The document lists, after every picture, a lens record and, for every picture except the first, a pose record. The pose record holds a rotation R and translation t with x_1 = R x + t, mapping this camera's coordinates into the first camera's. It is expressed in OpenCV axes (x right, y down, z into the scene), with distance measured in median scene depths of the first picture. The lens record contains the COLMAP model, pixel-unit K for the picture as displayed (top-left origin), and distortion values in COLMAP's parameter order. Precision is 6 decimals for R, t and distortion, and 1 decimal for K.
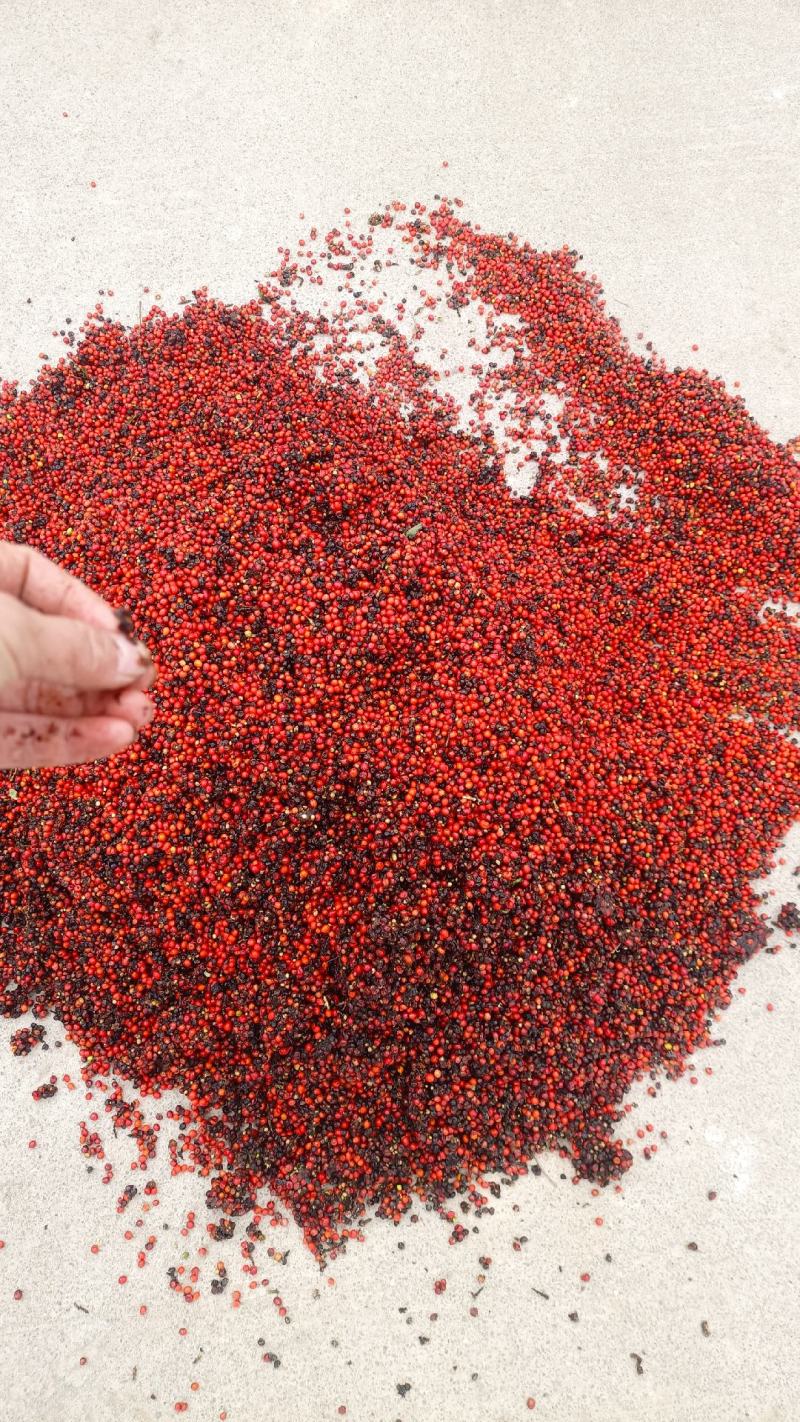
lens RADIAL K [[1106.9, 0, 400.0], [0, 1106.9, 711.0], [0, 0, 1]] dist [0.029033, -0.046905]
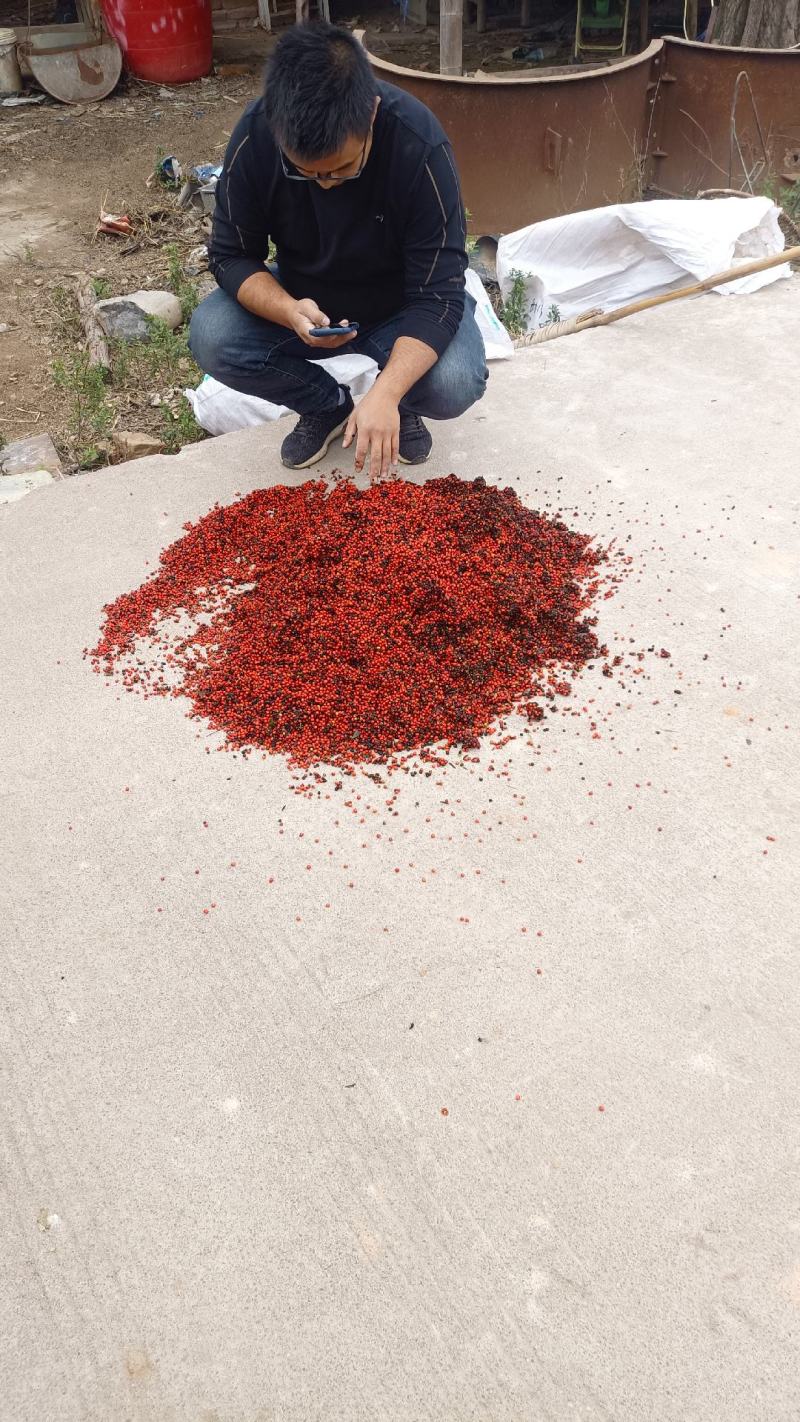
lens RADIAL K [[1105.3, 0, 387.9], [0, 1105.3, 710.1], [0, 0, 1]] dist [0.035328, -0.076377]
pose [[-0.423957, -0.578589, 0.696775, -1.943076], [0.865313, -0.031640, 0.500232, -1.269866], [-0.267383, 0.815006, 0.514074, 0.095785]]
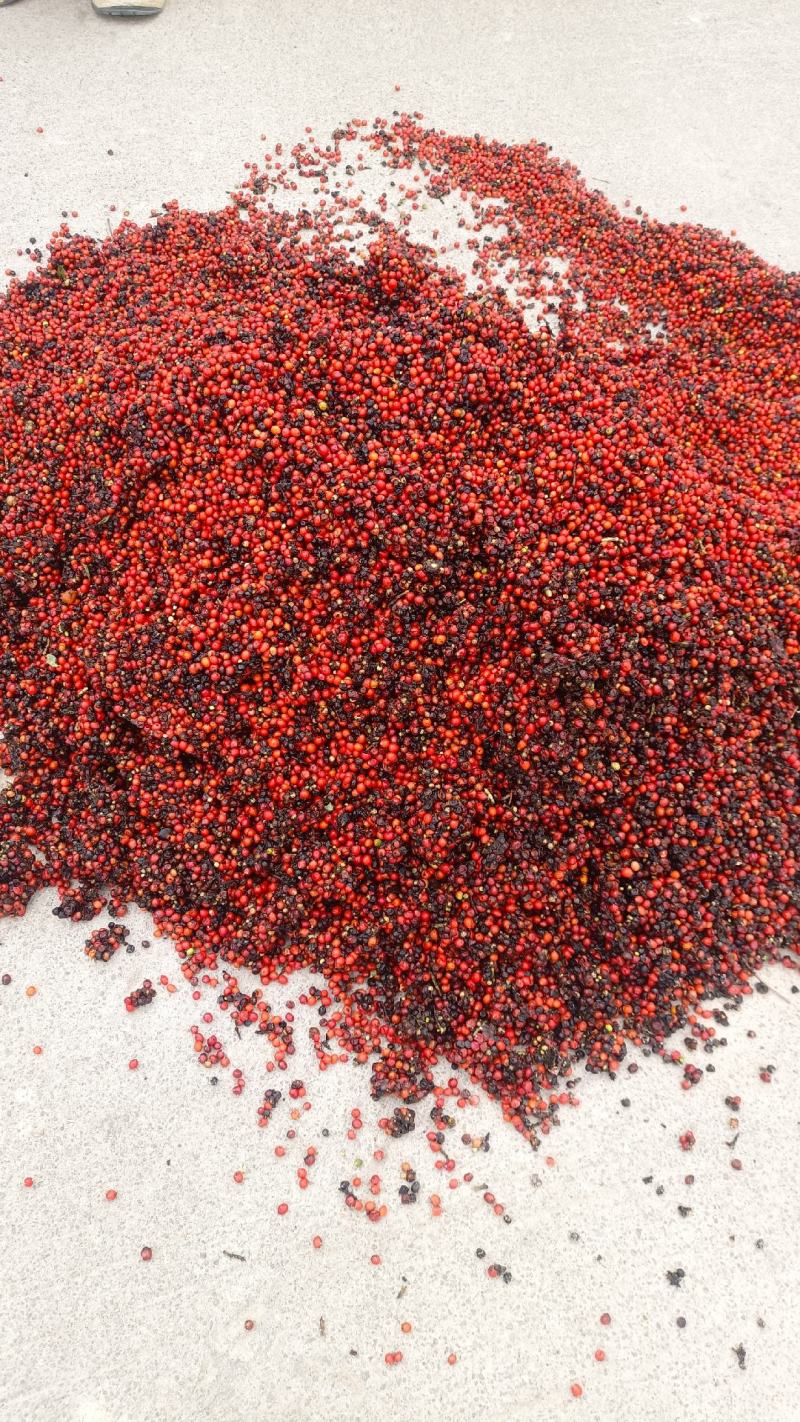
lens RADIAL K [[1106.9, 0, 400.0], [0, 1106.9, 711.0], [0, 0, 1]] dist [0.029033, -0.046905]
pose [[0.984054, -0.136358, 0.114212, -0.207870], [0.155298, 0.971712, -0.177928, 0.324622], [-0.086719, 0.192828, 0.977393, 0.187857]]
